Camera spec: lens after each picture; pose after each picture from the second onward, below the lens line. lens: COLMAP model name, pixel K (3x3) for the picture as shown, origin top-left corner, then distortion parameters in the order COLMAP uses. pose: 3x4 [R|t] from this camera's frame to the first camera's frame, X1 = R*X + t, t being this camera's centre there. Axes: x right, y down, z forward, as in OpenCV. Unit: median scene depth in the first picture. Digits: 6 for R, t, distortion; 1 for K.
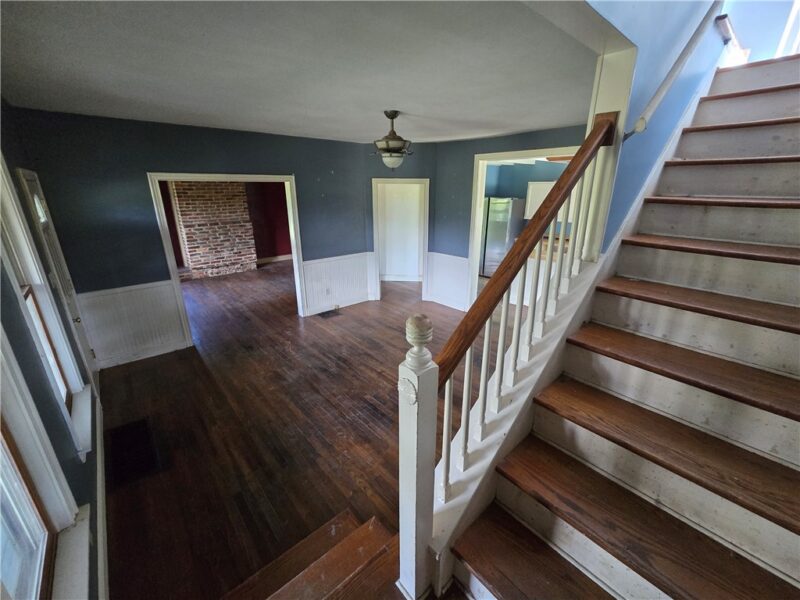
lens RADIAL K [[329.6, 0, 402.0], [0, 329.6, 295.0], [0, 0, 1]] dist [-0.003379, -0.000117]
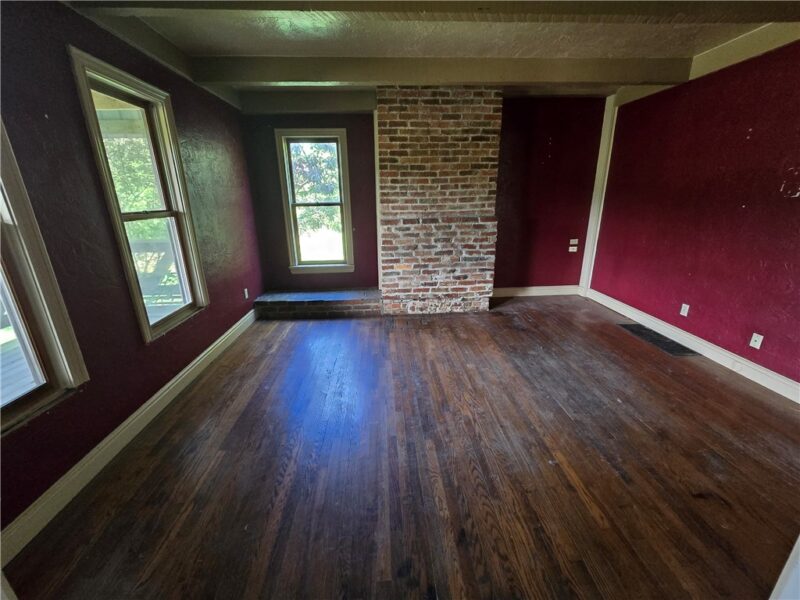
lens RADIAL K [[329.6, 0, 400.8], [0, 329.6, 299.5], [0, 0, 1]] dist [-0.003379, -0.000117]
pose [[0.788921, 0.175492, -0.588902, -0.272737], [-0.179968, 0.982316, 0.051635, -0.108806], [0.587550, 0.065248, 0.806553, 0.549527]]
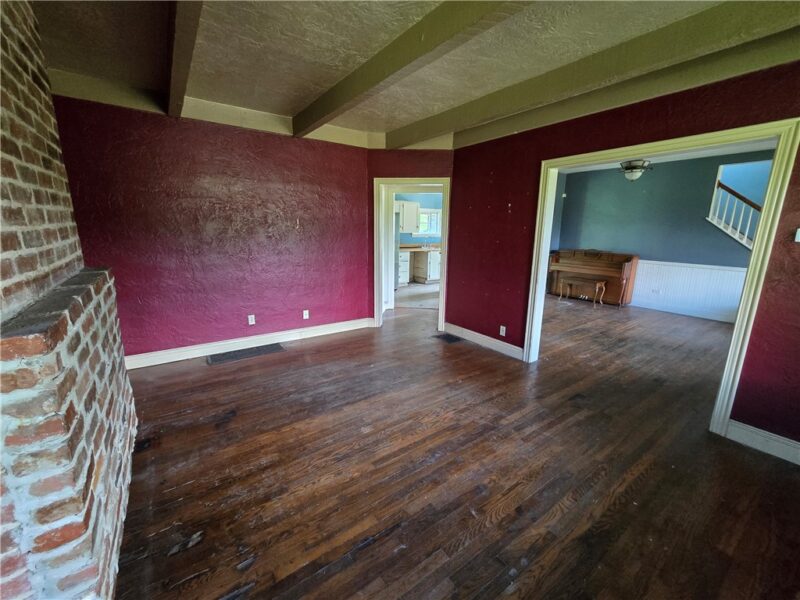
lens RADIAL K [[329.6, 0, 398.2], [0, 329.6, 298.8], [0, 0, 1]] dist [-0.003379, -0.000117]
pose [[0.105464, -0.213366, 0.971263, -0.712850], [0.297651, 0.938704, 0.173893, -0.194246], [-0.948831, 0.270759, 0.162508, 0.806603]]
